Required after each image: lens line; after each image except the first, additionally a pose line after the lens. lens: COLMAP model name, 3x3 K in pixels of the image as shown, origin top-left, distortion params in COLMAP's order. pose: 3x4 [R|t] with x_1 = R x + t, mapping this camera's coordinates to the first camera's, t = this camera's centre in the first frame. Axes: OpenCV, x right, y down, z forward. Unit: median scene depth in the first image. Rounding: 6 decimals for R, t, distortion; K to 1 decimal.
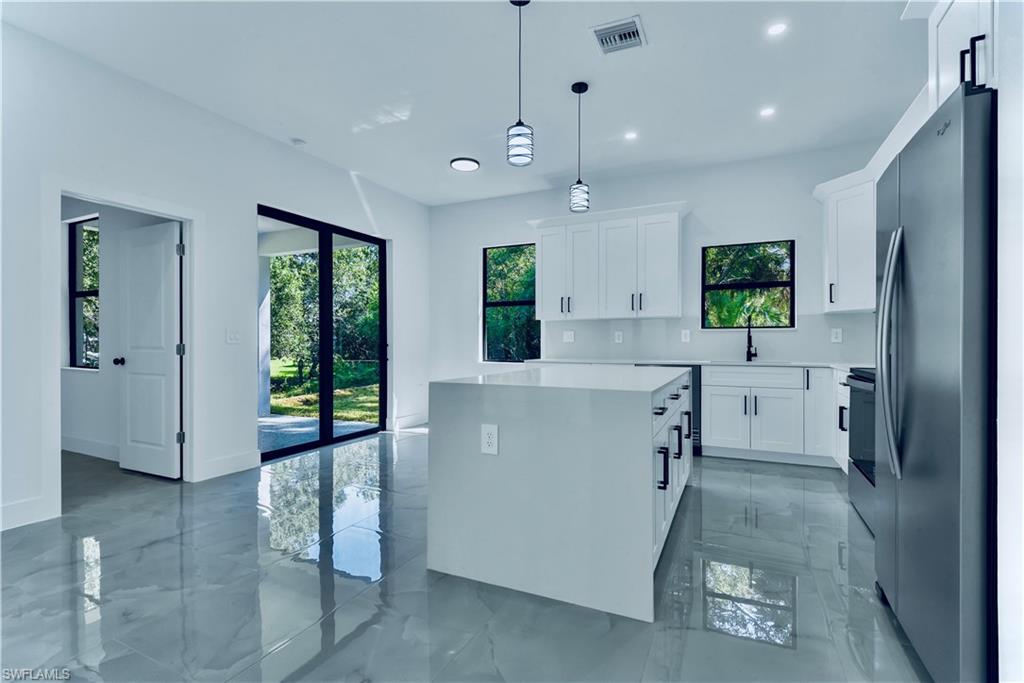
lens RADIAL K [[460.9, 0, 512.0], [0, 460.9, 341.5], [0, 0, 1]] dist [-0.000392, -0.000177]
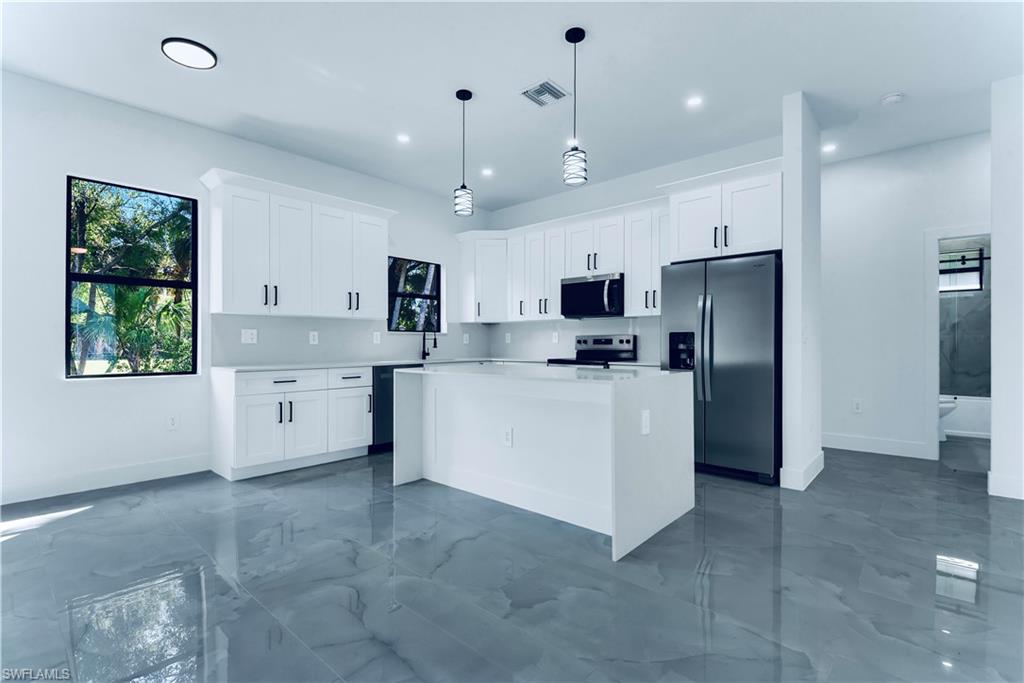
lens RADIAL K [[470.4, 0, 512.0], [0, 470.4, 341.5], [0, 0, 1]] dist [-0.000475, -0.000626]
pose [[0.274616, 0.004868, 0.961542, -0.598846], [-0.000806, 0.999988, -0.004832, 0.001800], [-0.961554, 0.000552, 0.274617, 0.443899]]
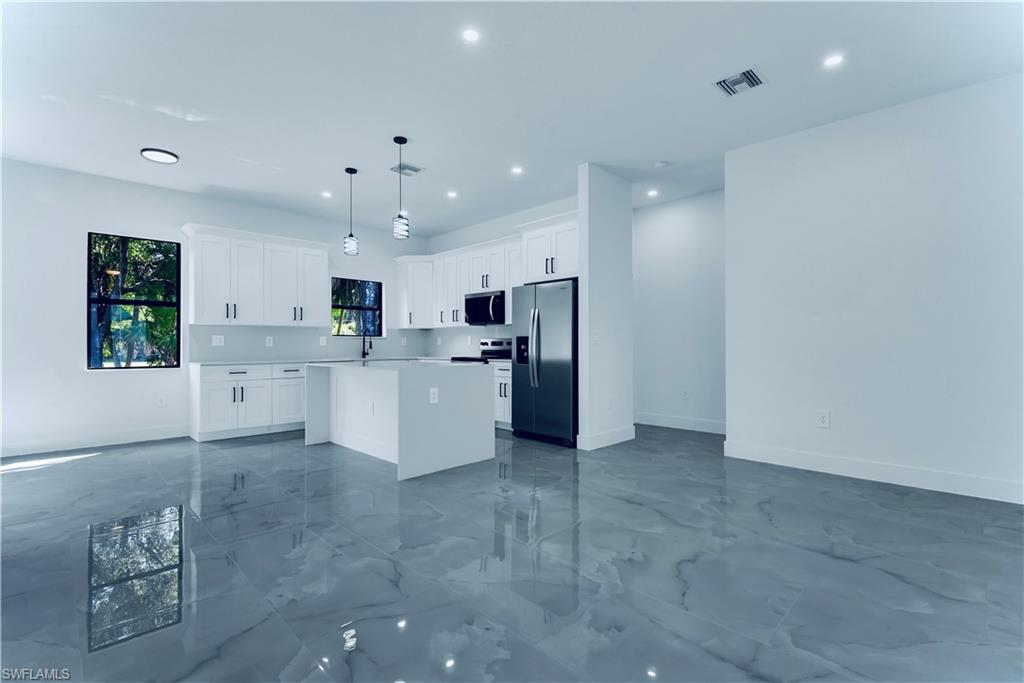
lens RADIAL K [[460.9, 0, 512.0], [0, 460.9, 341.5], [0, 0, 1]] dist [-0.000392, -0.000177]
pose [[0.329086, 0.008208, 0.944264, -0.768798], [0.001391, 0.999957, -0.009177, 0.003119], [-0.944299, 0.004333, 0.329060, 0.031605]]
